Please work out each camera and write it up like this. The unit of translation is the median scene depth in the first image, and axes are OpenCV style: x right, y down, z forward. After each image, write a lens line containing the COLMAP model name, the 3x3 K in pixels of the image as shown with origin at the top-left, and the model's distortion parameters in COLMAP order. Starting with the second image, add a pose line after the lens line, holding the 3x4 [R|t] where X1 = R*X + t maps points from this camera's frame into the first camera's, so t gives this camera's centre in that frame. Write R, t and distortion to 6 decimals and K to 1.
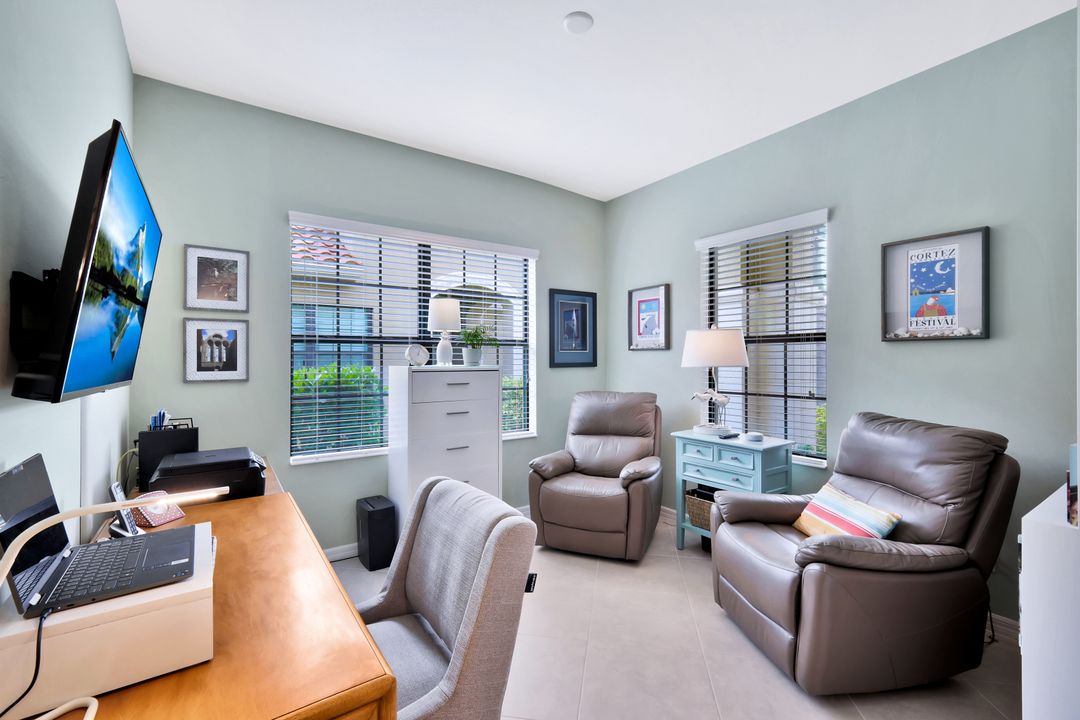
lens RADIAL K [[476.3, 0, 543.4], [0, 476.3, 353.6], [0, 0, 1]] dist [0.001310, 0.000232]
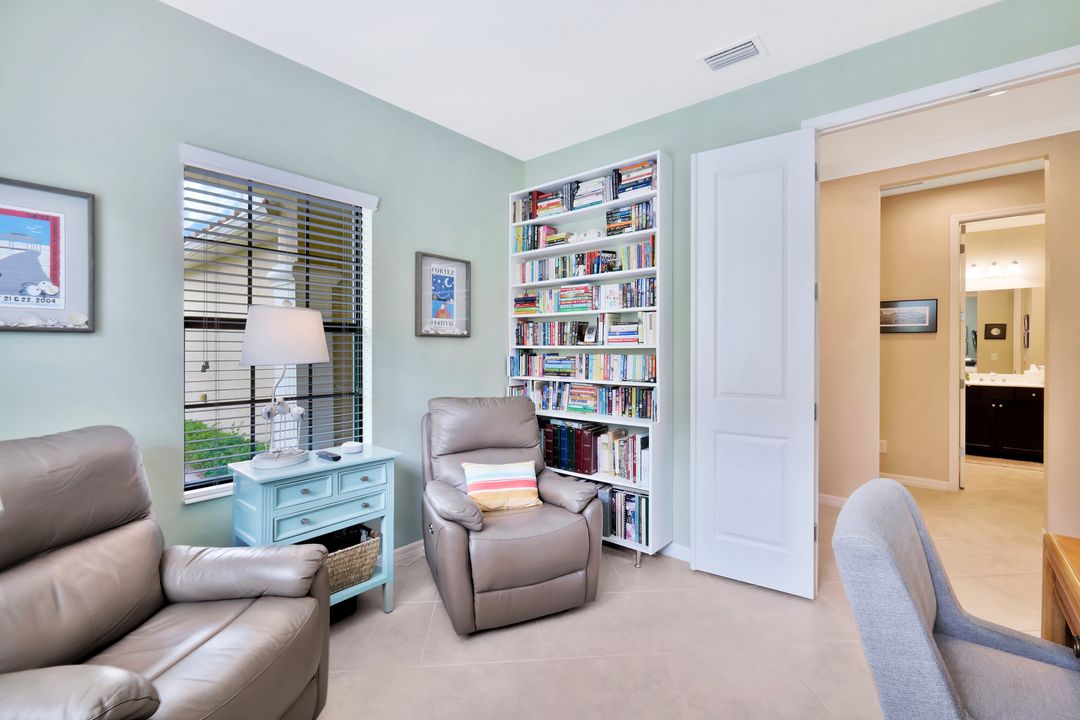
lens RADIAL K [[476.3, 0, 543.4], [0, 476.3, 353.6], [0, 0, 1]] dist [0.001310, 0.000232]
pose [[-0.265579, -0.002100, 0.964087, -0.488252], [-0.007175, 0.999974, 0.000201, 0.013946], [-0.964062, -0.006864, -0.265587, 1.051550]]
